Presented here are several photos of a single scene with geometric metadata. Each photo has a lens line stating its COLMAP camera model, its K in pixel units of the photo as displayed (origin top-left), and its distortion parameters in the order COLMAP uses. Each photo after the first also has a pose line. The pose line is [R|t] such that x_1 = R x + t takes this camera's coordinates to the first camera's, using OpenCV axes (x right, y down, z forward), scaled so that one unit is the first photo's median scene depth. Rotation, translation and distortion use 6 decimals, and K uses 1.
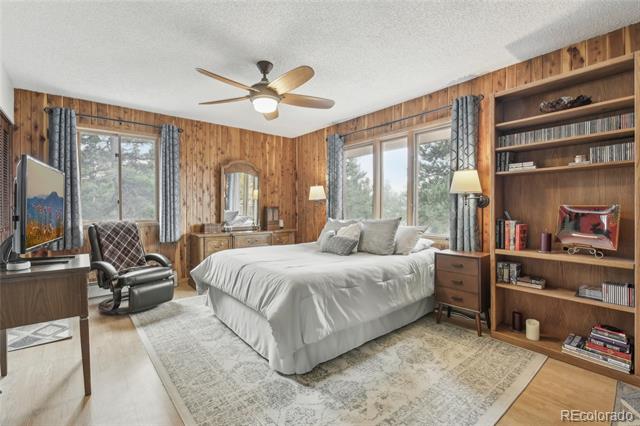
lens RADIAL K [[285.5, 0, 306.5], [0, 285.5, 210.7], [0, 0, 1]] dist [-0.007477, -0.007110]
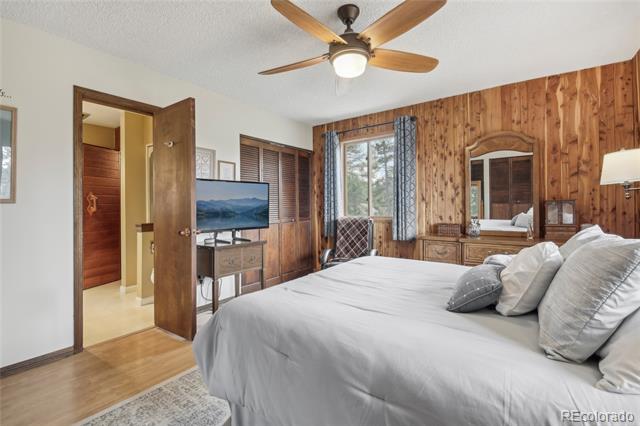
lens RADIAL K [[285.5, 0, 319.9], [0, 285.5, 206.7], [0, 0, 1]] dist [-0.007477, -0.007110]
pose [[0.285404, -0.001359, -0.958406, 0.323689], [0.007394, 0.999972, 0.000784, -0.004437], [0.958379, -0.007310, 0.285406, 0.432105]]
